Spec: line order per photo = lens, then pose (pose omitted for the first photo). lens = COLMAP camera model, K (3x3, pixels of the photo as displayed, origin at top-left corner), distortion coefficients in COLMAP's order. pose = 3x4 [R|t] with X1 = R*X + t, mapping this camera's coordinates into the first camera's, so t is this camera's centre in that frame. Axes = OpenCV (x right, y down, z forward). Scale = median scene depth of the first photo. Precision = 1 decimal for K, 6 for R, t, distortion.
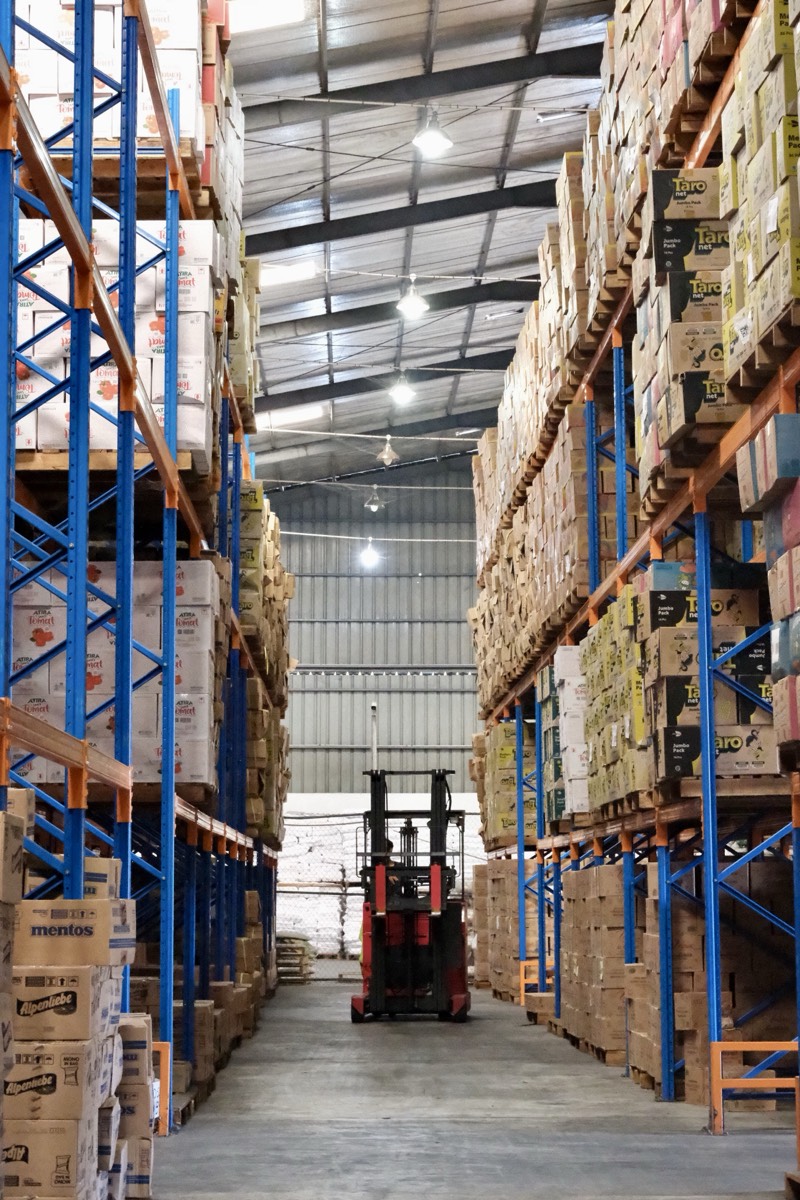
lens RADIAL K [[2912.1, 0, 399.7], [0, 2912.1, 510.1], [0, 0, 1]] dist [-0.049345, 1.022766]
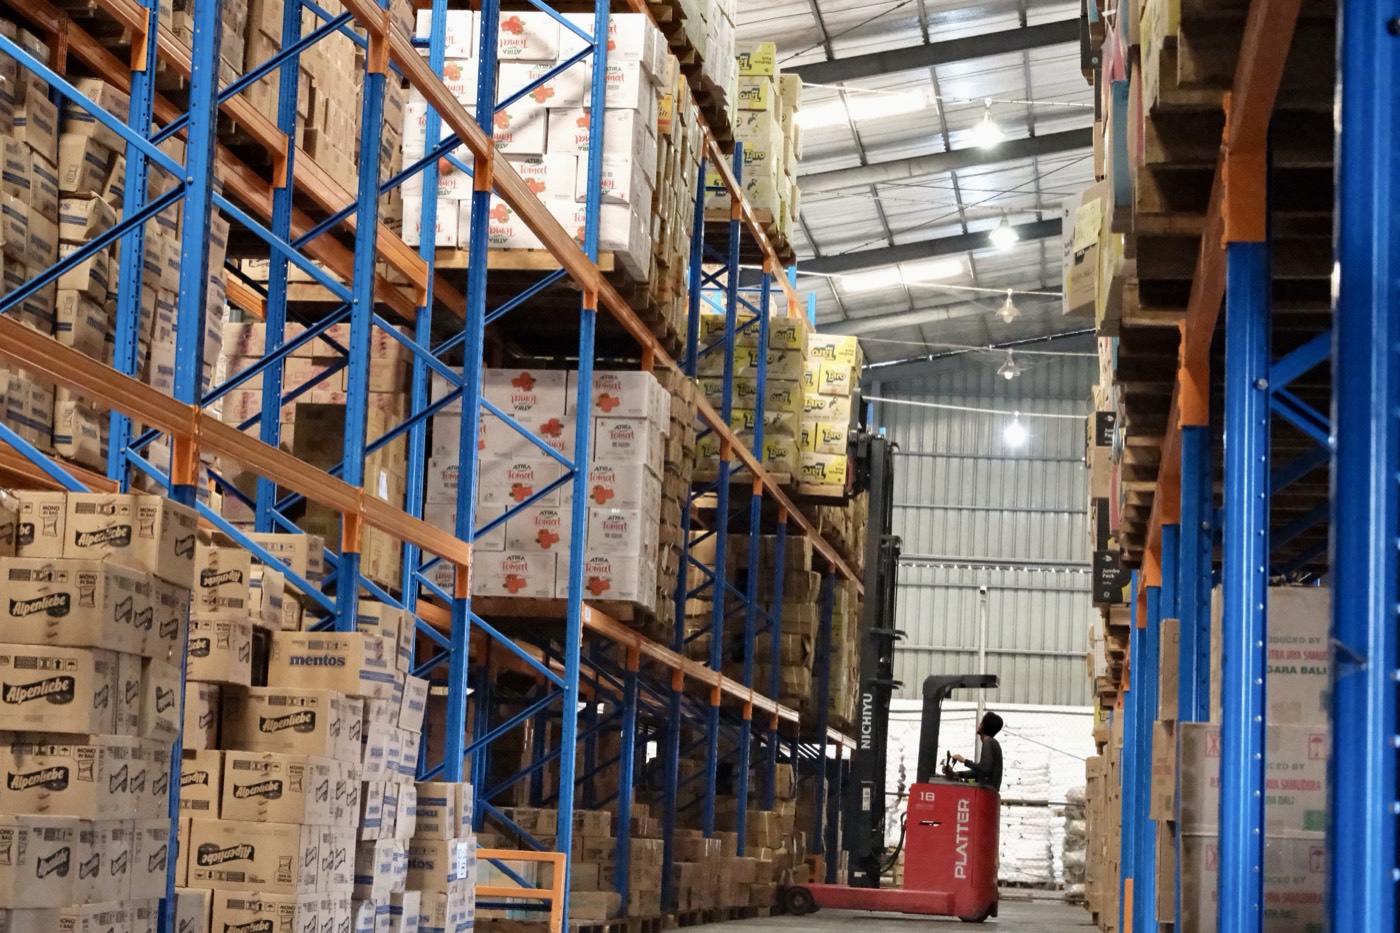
lens RADIAL K [[3397.5, 0, 700.0], [0, 3397.5, 466.5], [0, 0, 1]] dist [-0.049345, 1.022766]
pose [[0.990515, 0.028399, -0.134434, 0.110214], [-0.026062, 0.999478, 0.019113, 0.028572], [0.134907, -0.015428, 0.990738, -0.116054]]
